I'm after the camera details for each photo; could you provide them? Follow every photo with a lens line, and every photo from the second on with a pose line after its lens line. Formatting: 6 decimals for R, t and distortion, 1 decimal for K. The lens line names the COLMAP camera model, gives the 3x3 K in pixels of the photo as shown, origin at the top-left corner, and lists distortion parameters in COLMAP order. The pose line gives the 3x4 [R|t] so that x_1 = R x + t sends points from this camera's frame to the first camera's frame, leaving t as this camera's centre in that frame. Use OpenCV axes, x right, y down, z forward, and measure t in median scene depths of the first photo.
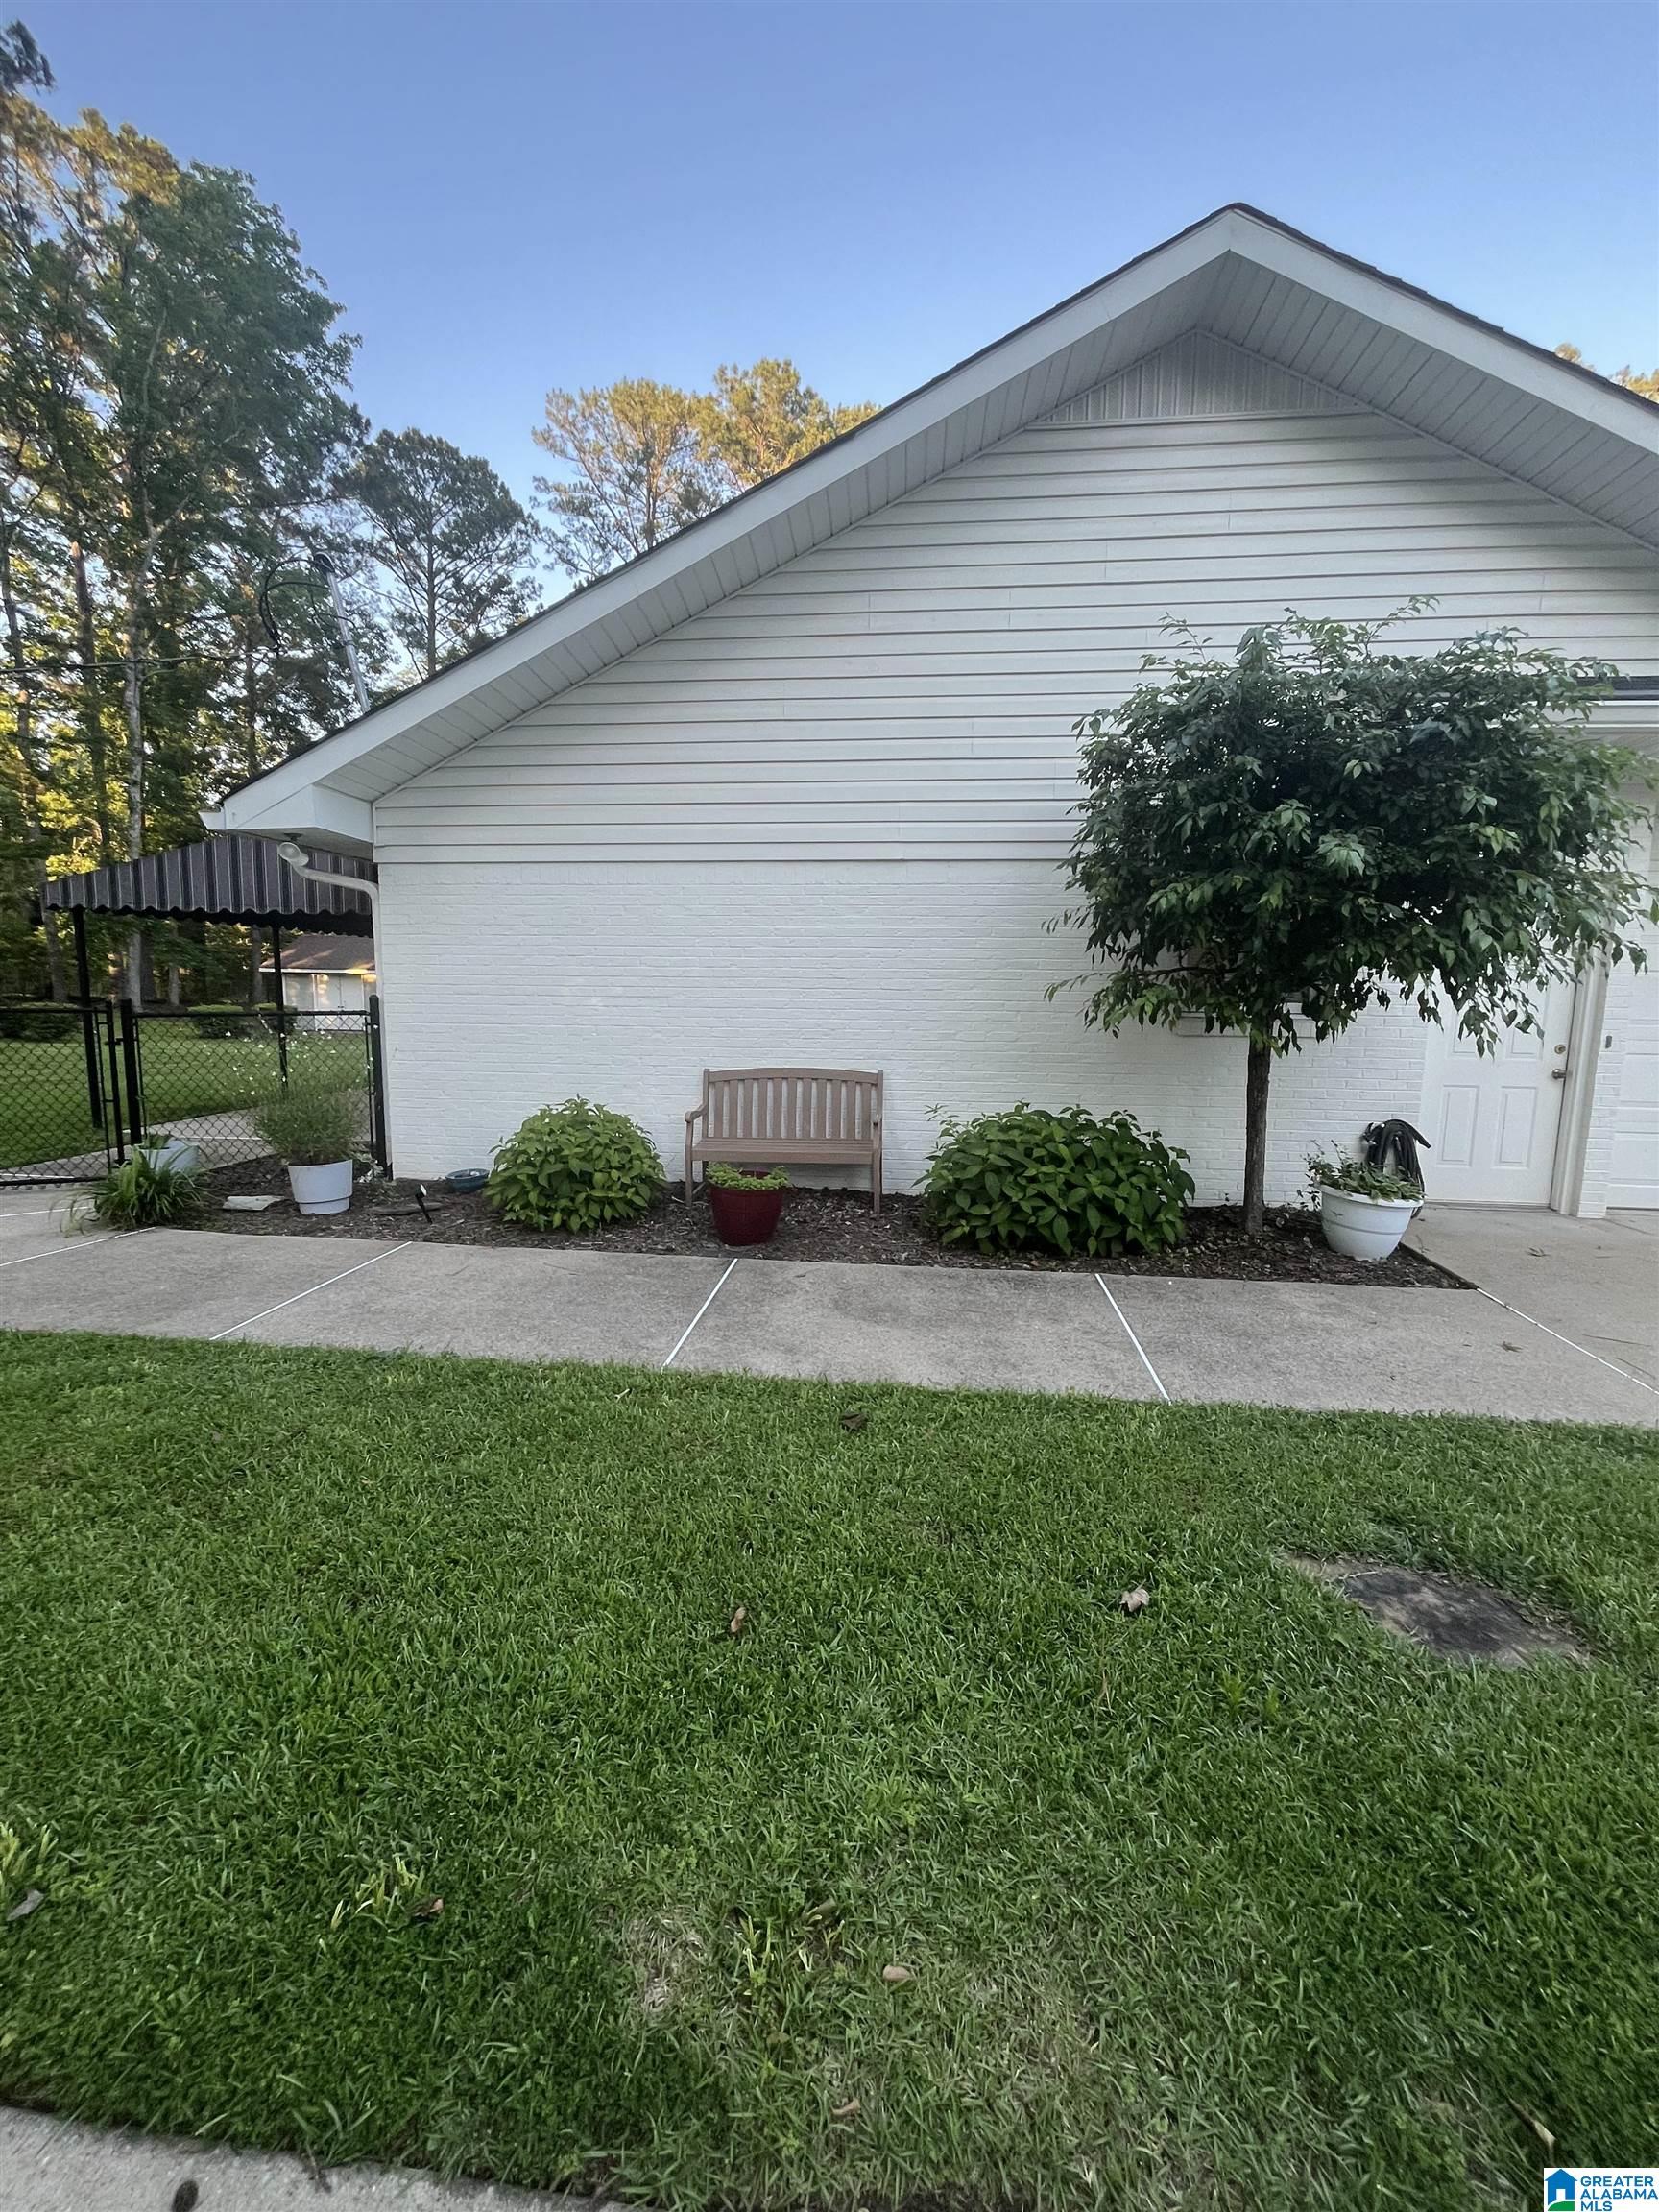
lens RADIAL K [[889.7, 0, 821.8], [0, 889.7, 1092.6], [0, 0, 1]] dist [-0.001665, -0.000238]
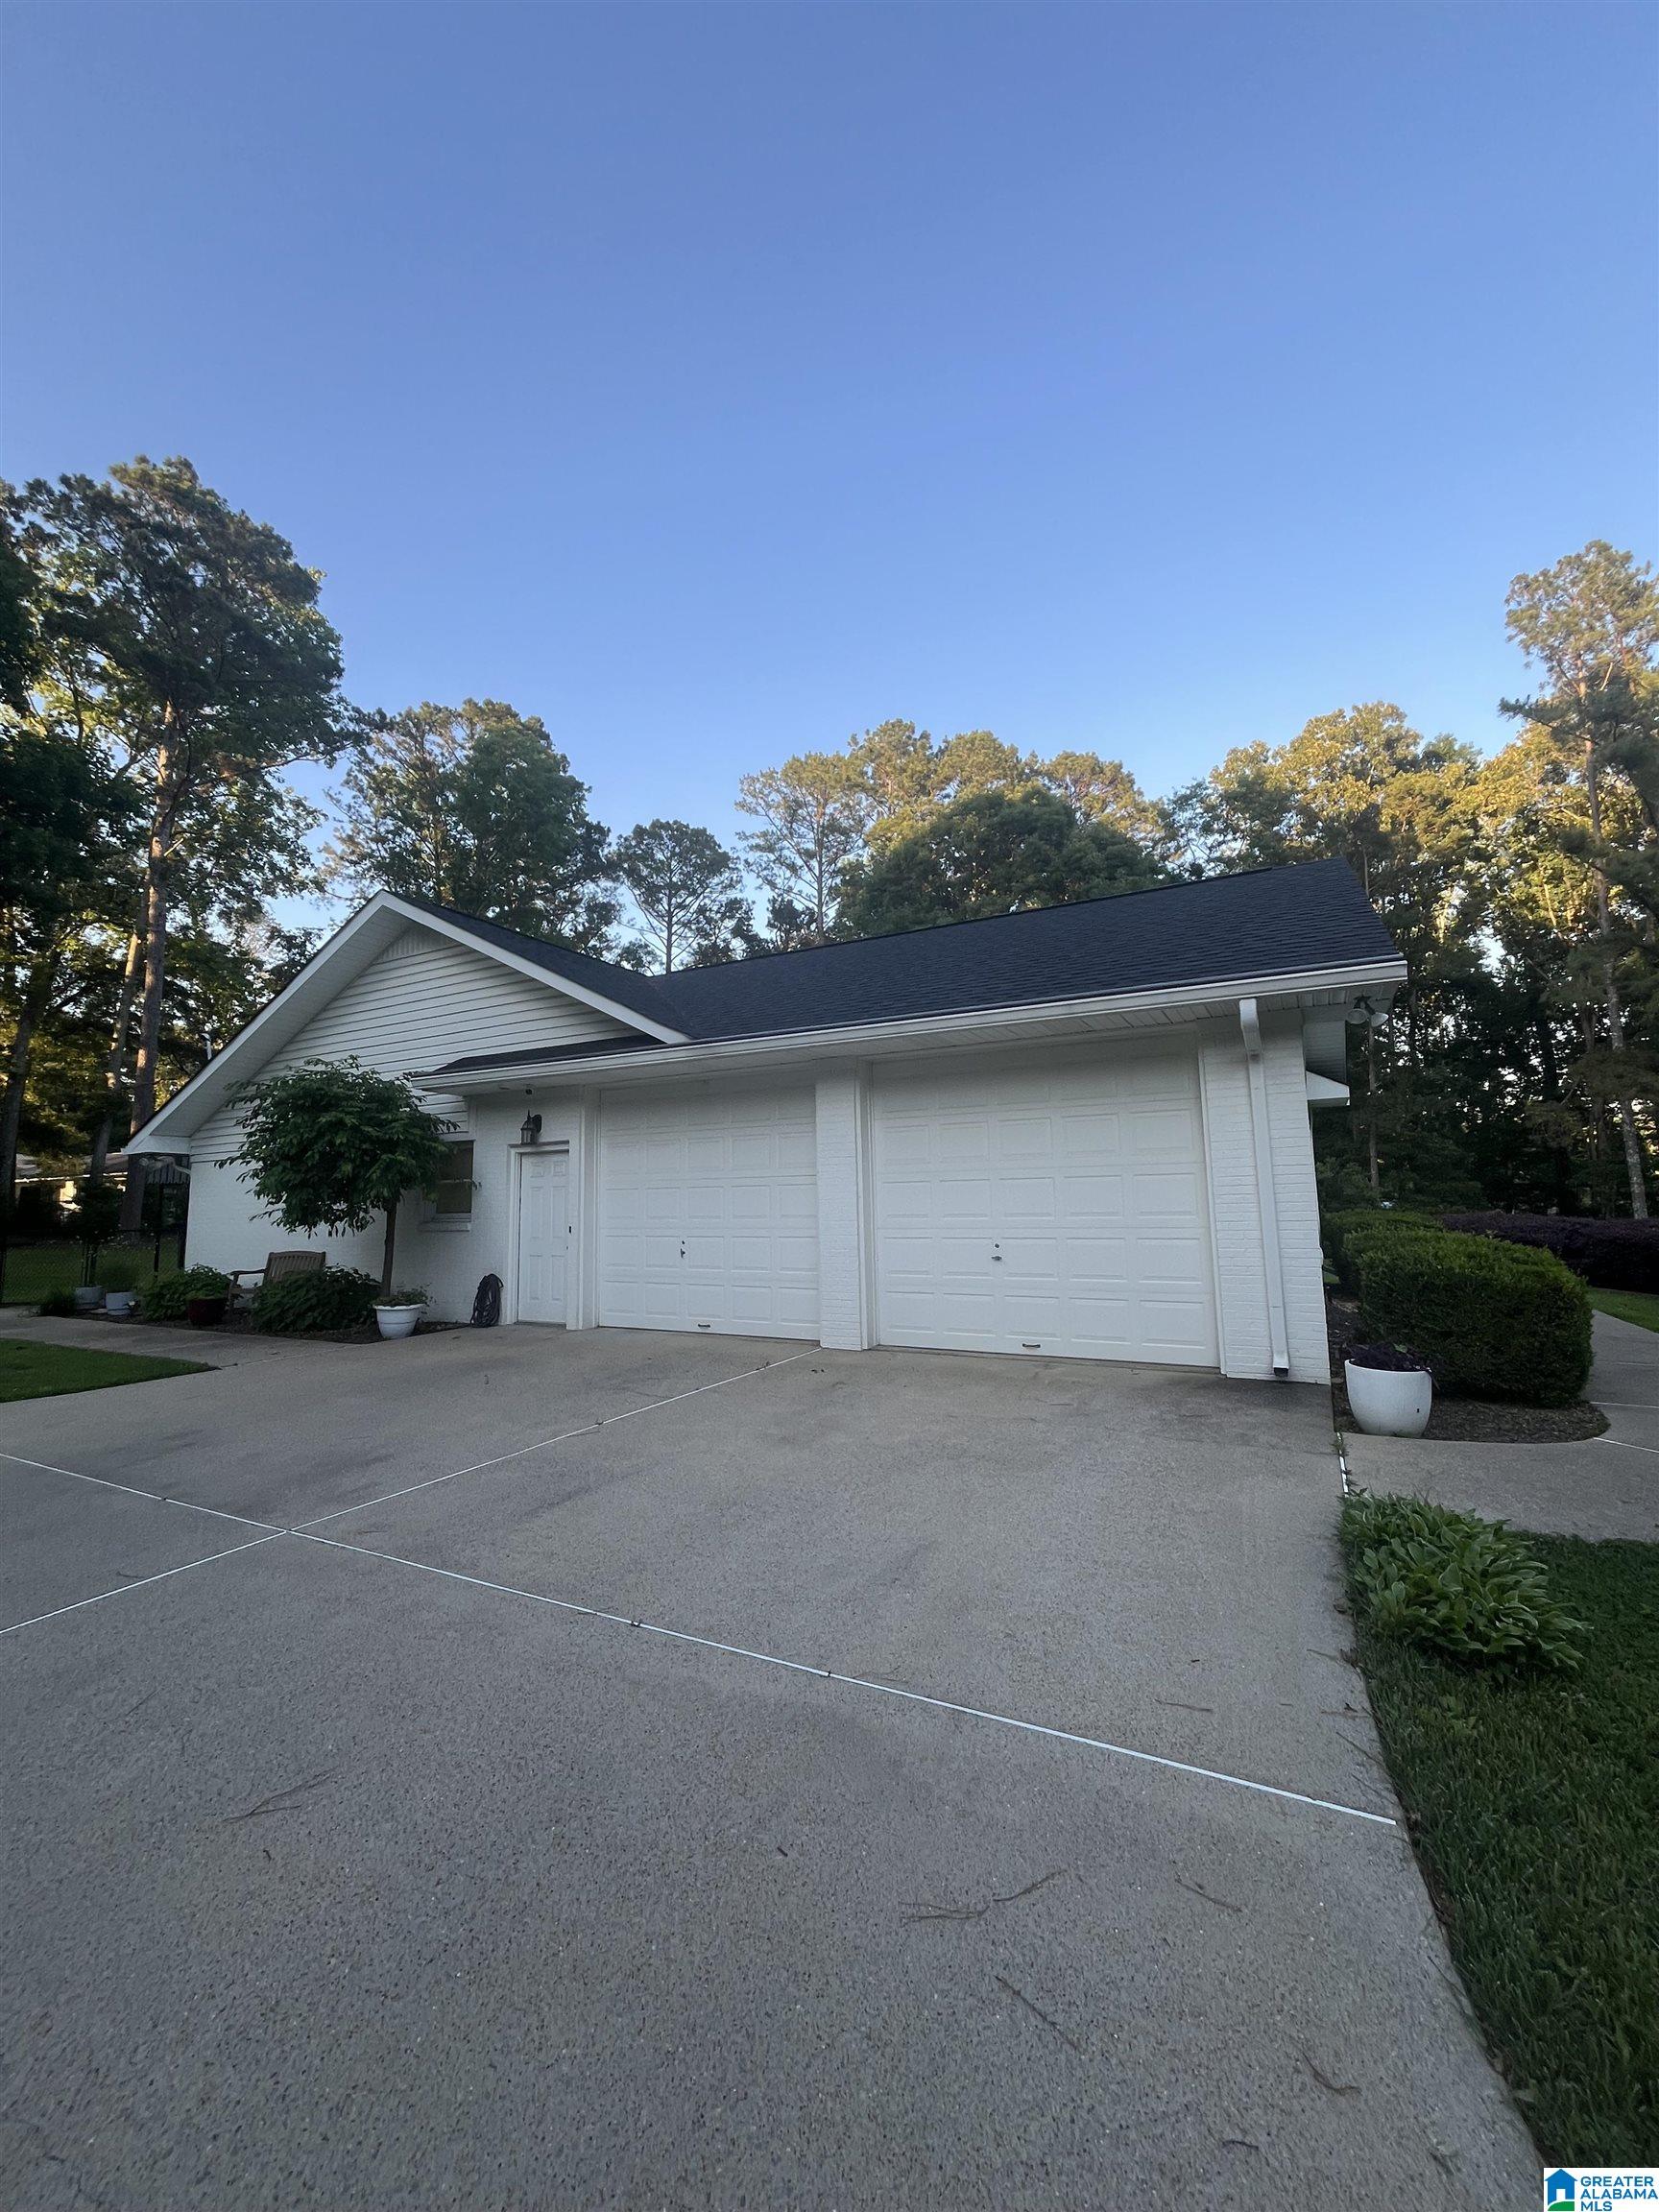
lens RADIAL K [[889.7, 0, 829.5], [0, 889.7, 1102.3], [0, 0, 1]] dist [-0.001665, -0.000238]
pose [[0.926964, -0.070693, -0.368429, 0.275447], [-0.017497, 0.972869, -0.230692, 0.013375], [0.374742, 0.220290, 0.900578, -0.070776]]
